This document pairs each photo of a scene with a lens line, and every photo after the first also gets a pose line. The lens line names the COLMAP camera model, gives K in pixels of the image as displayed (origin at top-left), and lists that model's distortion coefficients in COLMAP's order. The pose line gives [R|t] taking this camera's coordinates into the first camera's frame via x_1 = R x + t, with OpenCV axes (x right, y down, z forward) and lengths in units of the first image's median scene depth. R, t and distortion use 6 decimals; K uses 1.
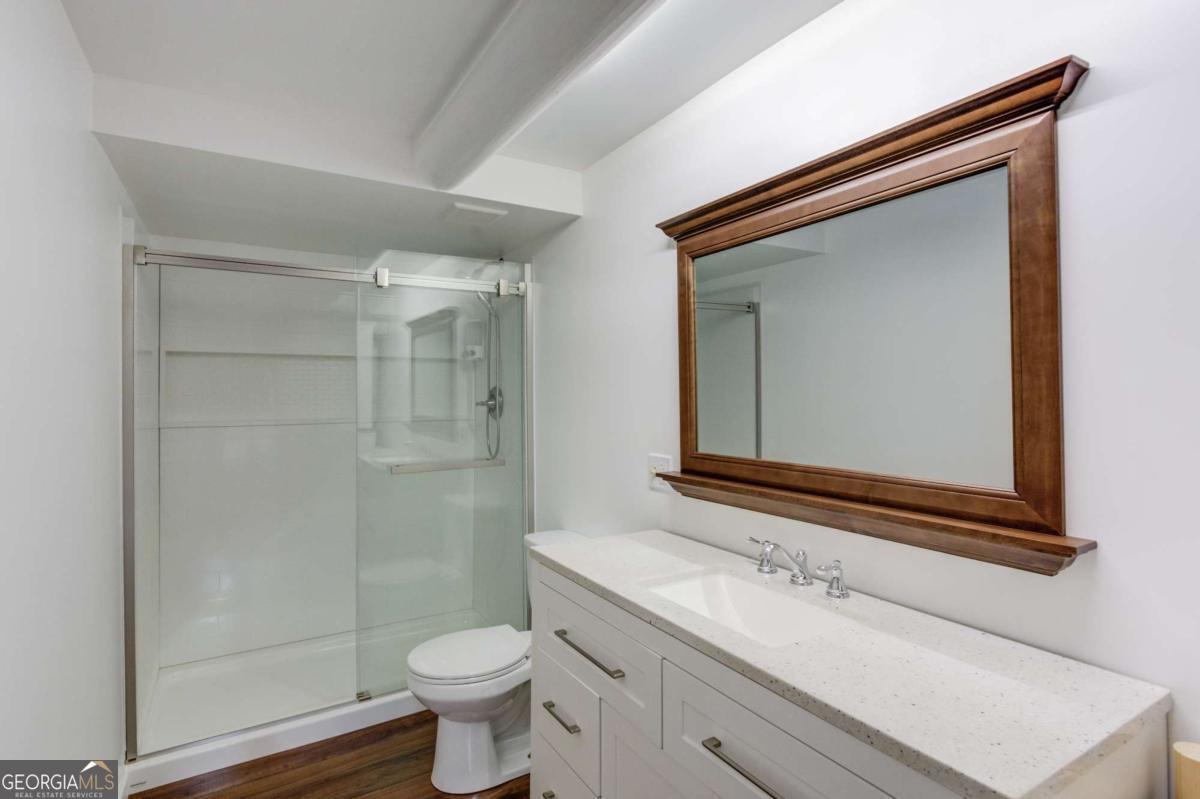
lens RADIAL K [[592.1, 0, 598.2], [0, 592.1, 393.3], [0, 0, 1]] dist [-0.003607, -0.000346]
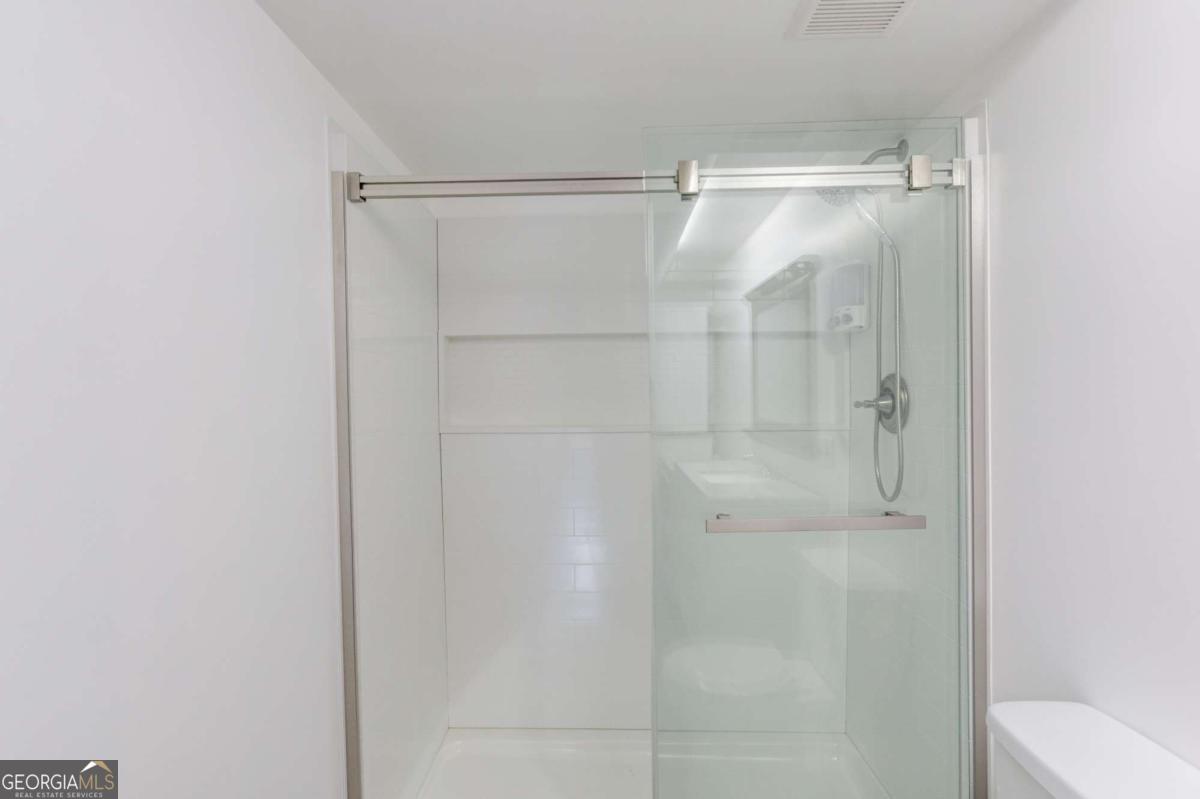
lens RADIAL K [[592.1, 0, 598.9], [0, 592.1, 397.2], [0, 0, 1]] dist [-0.003607, -0.000346]
pose [[0.838068, 0.001746, -0.545562, -0.099659], [0.000515, 0.999992, 0.003992, 0.008342], [0.545565, -0.003626, 0.838061, 0.378065]]
